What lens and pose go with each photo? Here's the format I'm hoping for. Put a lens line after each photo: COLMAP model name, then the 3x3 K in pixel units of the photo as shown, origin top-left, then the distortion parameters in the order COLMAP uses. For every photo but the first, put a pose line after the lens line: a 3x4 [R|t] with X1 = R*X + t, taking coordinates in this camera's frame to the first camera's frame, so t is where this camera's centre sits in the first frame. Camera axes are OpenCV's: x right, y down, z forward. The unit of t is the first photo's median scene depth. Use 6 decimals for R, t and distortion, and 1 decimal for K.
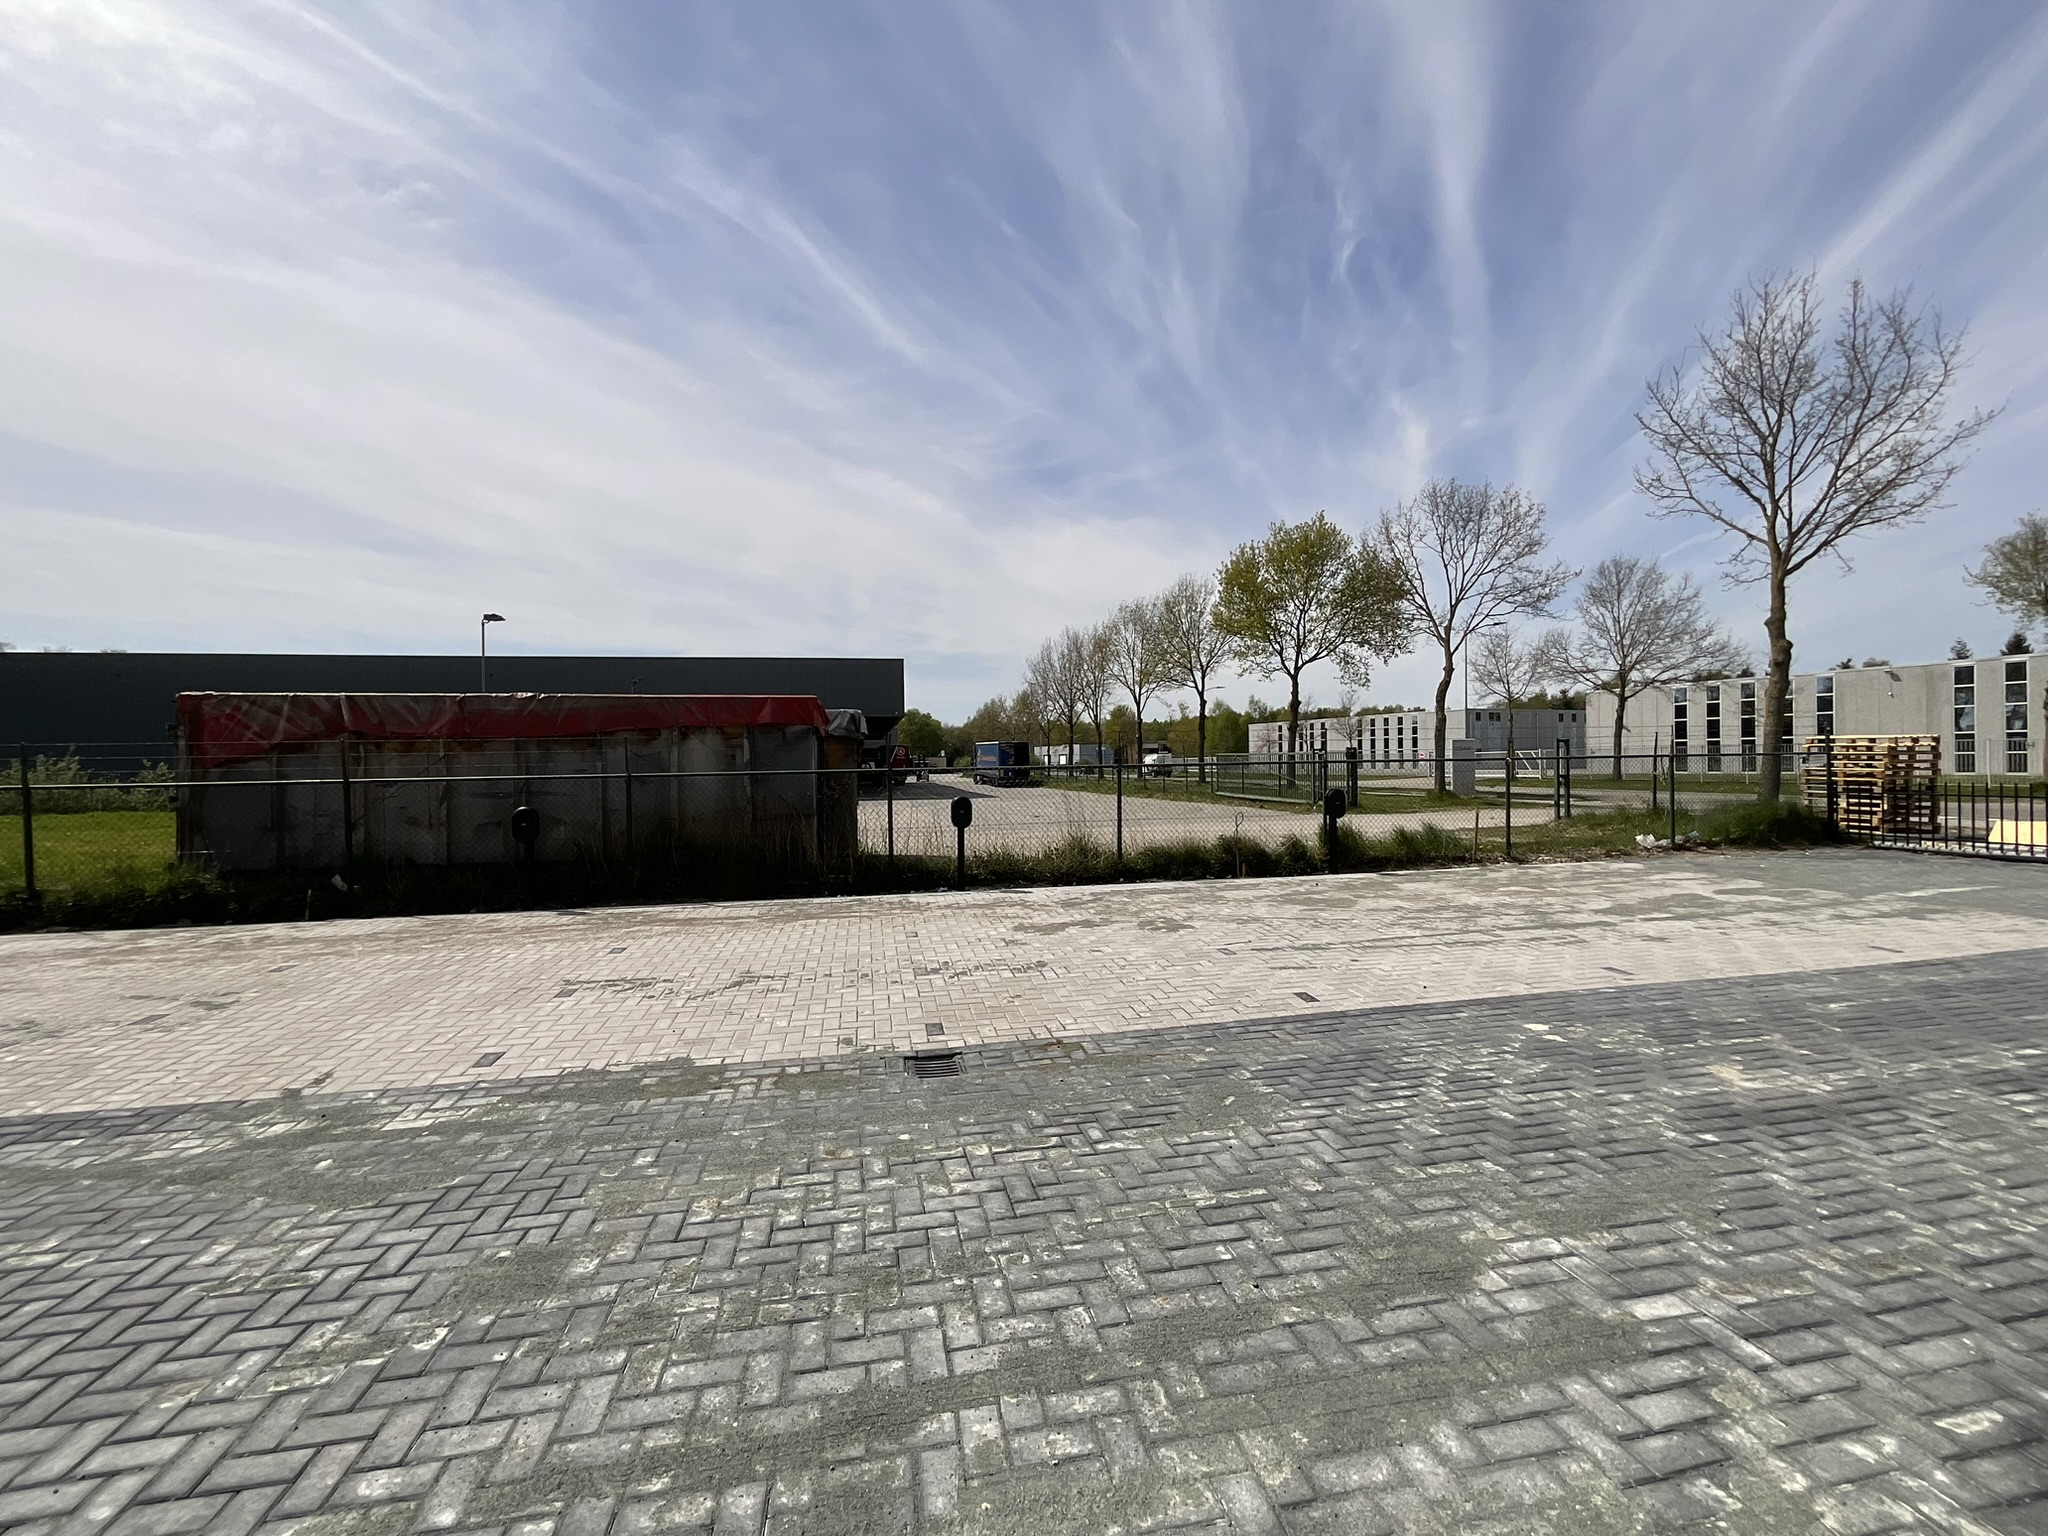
lens RADIAL K [[810.6, 0, 1029.2], [0, 810.6, 765.6], [0, 0, 1]] dist [-0.002603, -0.000365]
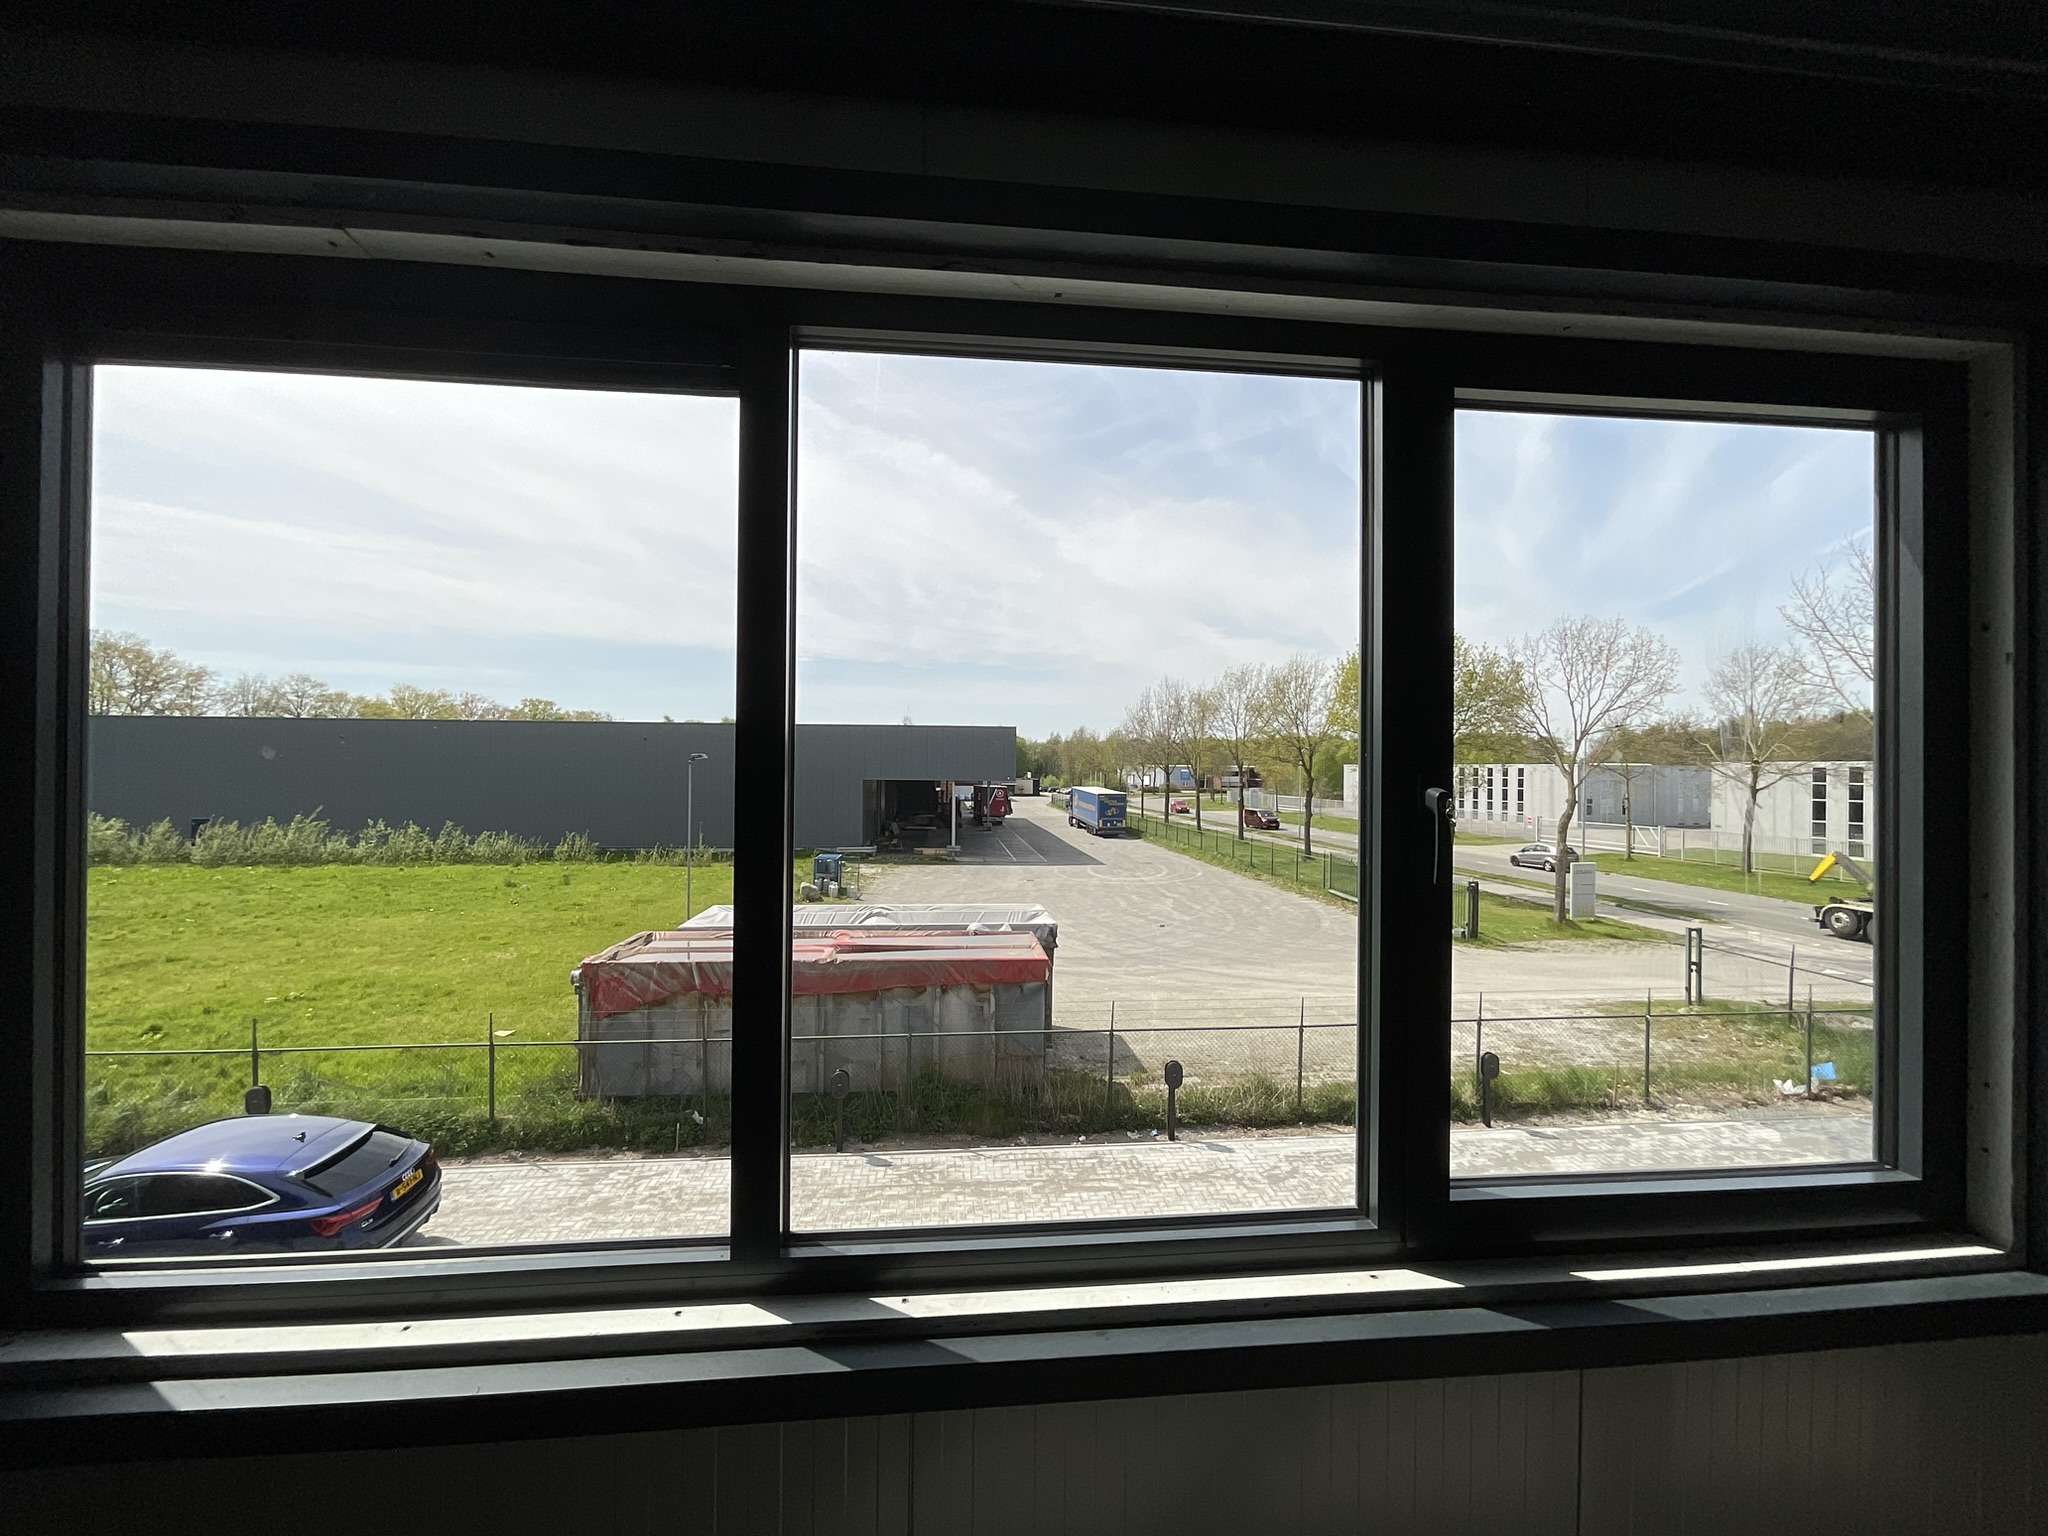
lens RADIAL K [[814.6, 0, 1028.2], [0, 814.6, 769.4], [0, 0, 1]] dist [-0.014582, 0.012958]
pose [[0.995348, 0.023312, -0.093484, -0.371149], [-0.023078, 0.999727, 0.003582, -0.752459], [0.093542, -0.001408, 0.995614, -0.443942]]
